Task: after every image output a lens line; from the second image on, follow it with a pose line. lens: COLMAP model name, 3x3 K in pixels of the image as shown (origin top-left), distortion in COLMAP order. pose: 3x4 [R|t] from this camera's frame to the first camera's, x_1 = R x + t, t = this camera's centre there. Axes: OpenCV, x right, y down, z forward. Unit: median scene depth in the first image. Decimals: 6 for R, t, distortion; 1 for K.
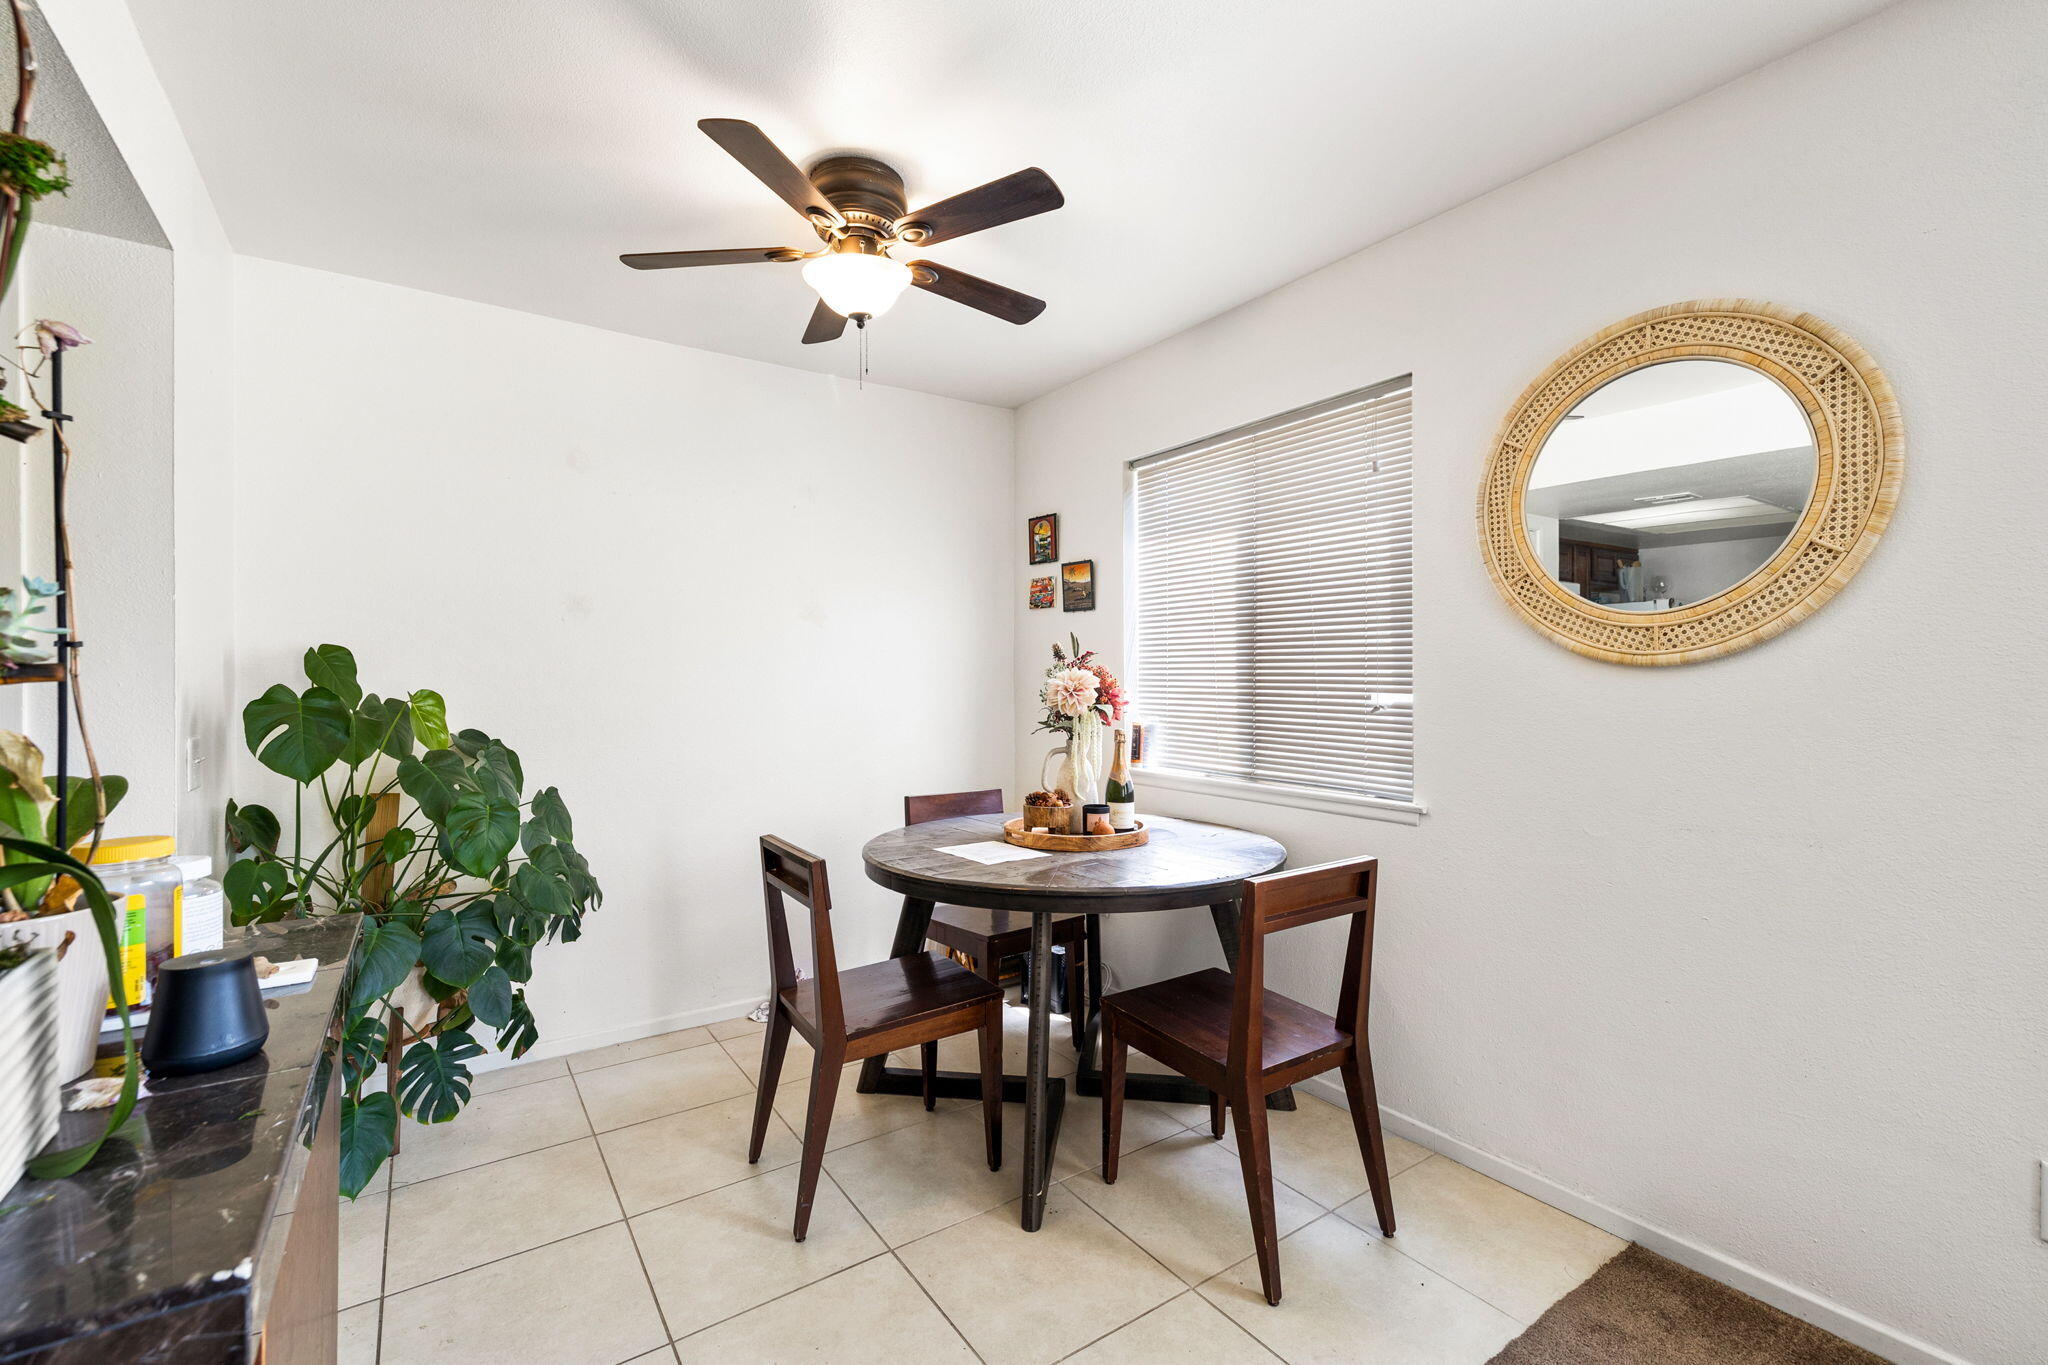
lens RADIAL K [[873.8, 0, 1024.0], [0, 873.8, 682.5], [0, 0, 1]] dist [0.002273, 0.000125]
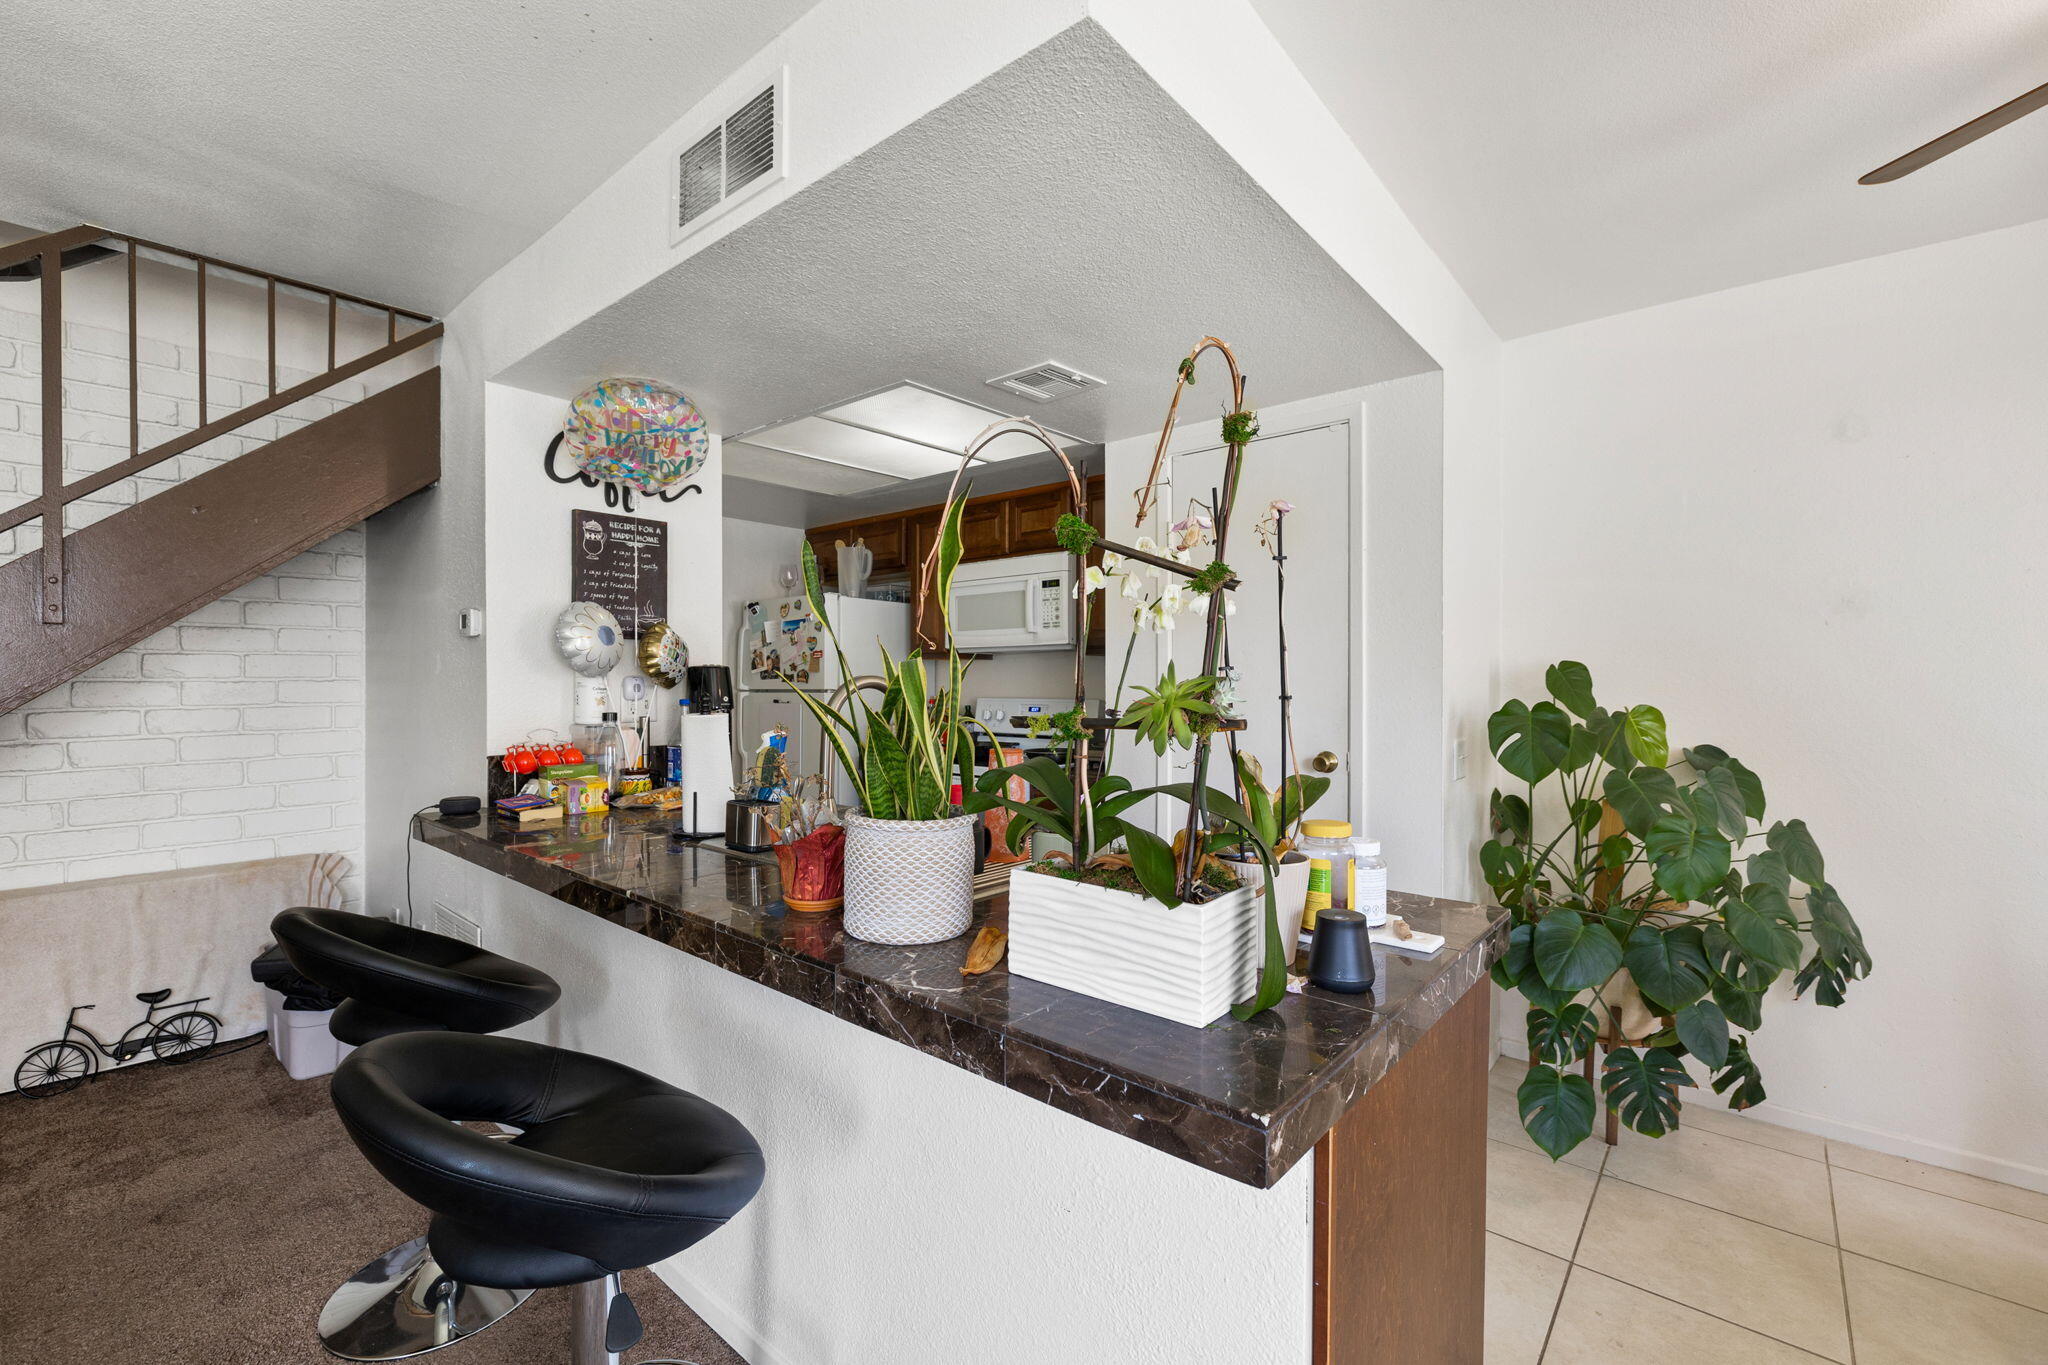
lens RADIAL K [[864.1, 0, 1012.5], [0, 864.1, 682.2], [0, 0, 1]] dist [0.001325, 0.000121]
pose [[0.248830, 0.005781, -0.968530, 0.106070], [0.003106, 0.999972, 0.006767, -0.027435], [0.968542, -0.004692, 0.248805, 0.037659]]
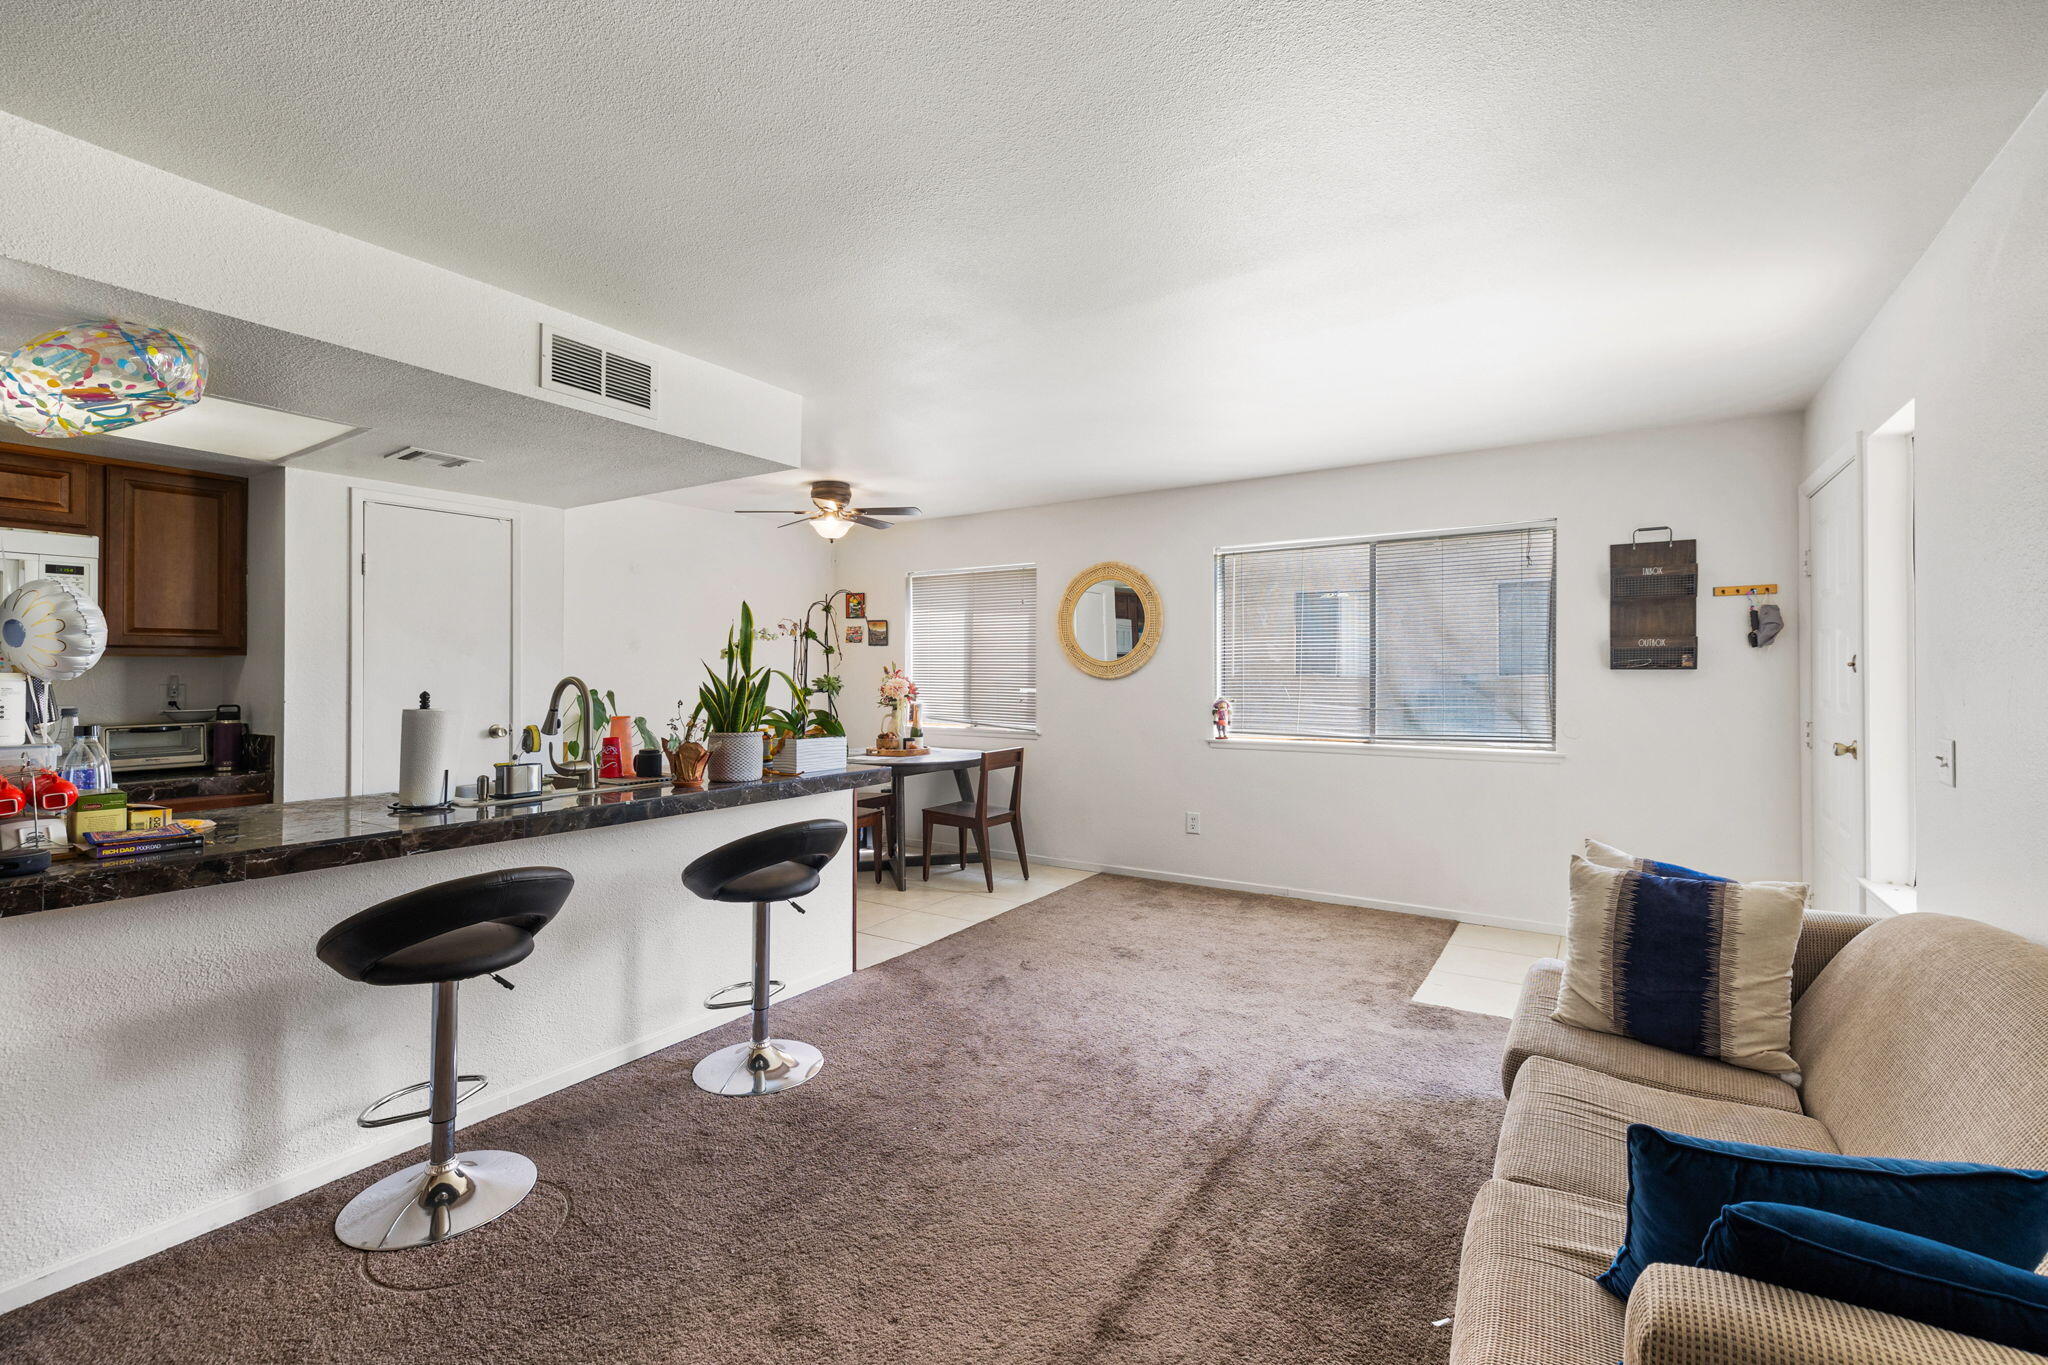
lens RADIAL K [[875.4, 0, 1013.7], [0, 875.4, 673.5], [0, 0, 1]] dist [0.003012, 0.000239]
pose [[0.929942, -0.002009, 0.367700, -0.544134], [0.001593, 0.999998, 0.001434, -0.034476], [-0.367702, -0.000748, 0.929943, -1.326793]]
